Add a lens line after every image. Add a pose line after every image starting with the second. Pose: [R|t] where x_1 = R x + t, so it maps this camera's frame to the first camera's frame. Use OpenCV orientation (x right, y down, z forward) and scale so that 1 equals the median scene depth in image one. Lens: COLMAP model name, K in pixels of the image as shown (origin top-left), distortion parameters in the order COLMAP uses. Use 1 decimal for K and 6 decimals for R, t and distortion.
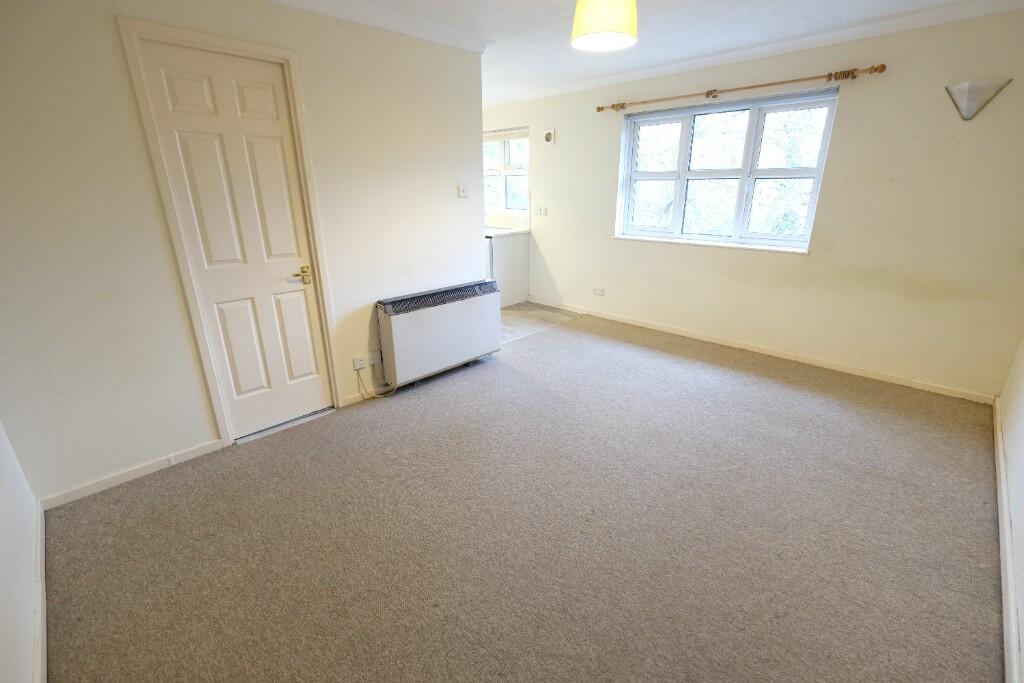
lens RADIAL K [[447.5, 0, 517.8], [0, 447.5, 341.8], [0, 0, 1]] dist [0.001269, 0.000901]
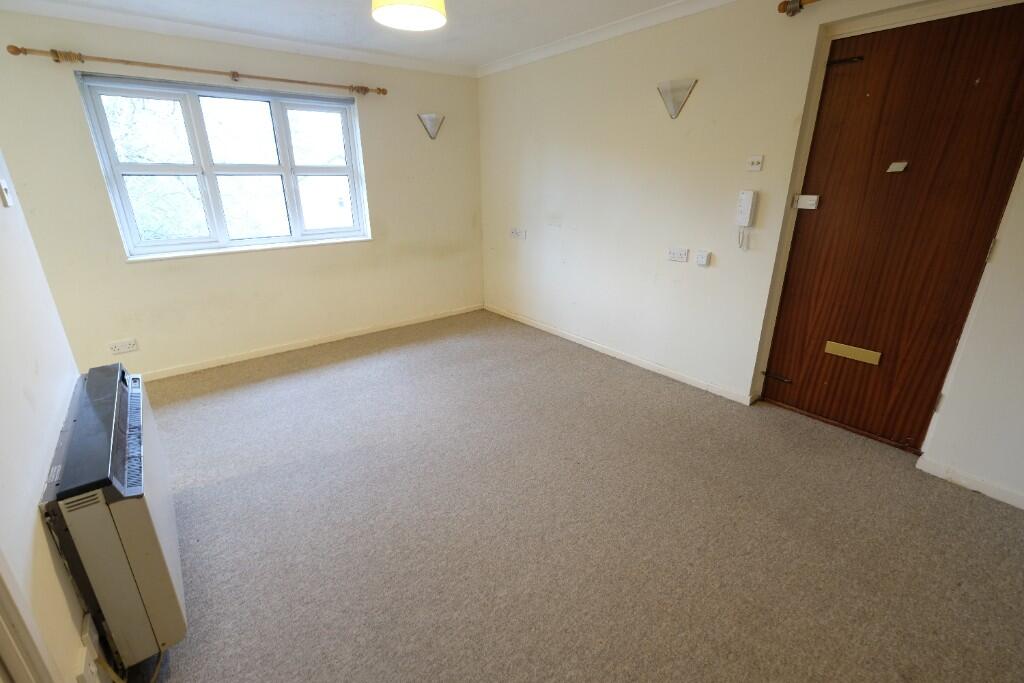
lens RADIAL K [[447.5, 0, 514.2], [0, 447.5, 336.7], [0, 0, 1]] dist [0.001269, 0.000901]
pose [[0.127157, -0.324594, 0.937267, -0.463652], [0.334860, 0.903508, 0.267473, -0.147042], [-0.933649, 0.279842, 0.223581, 0.435565]]
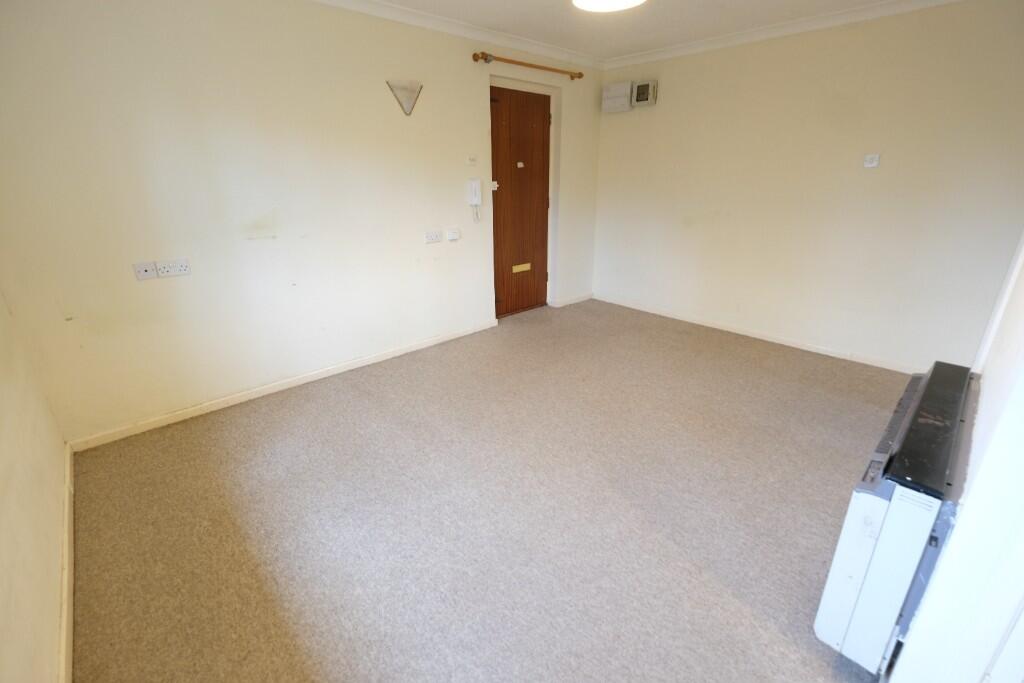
lens RADIAL K [[447.5, 0, 509.7], [0, 447.5, 336.1], [0, 0, 1]] dist [0.001269, 0.000901]
pose [[-0.998782, -0.009277, 0.048465, 0.196291], [0.023954, 0.767529, 0.640566, -0.411366], [-0.043141, 0.640947, -0.766372, 1.168754]]
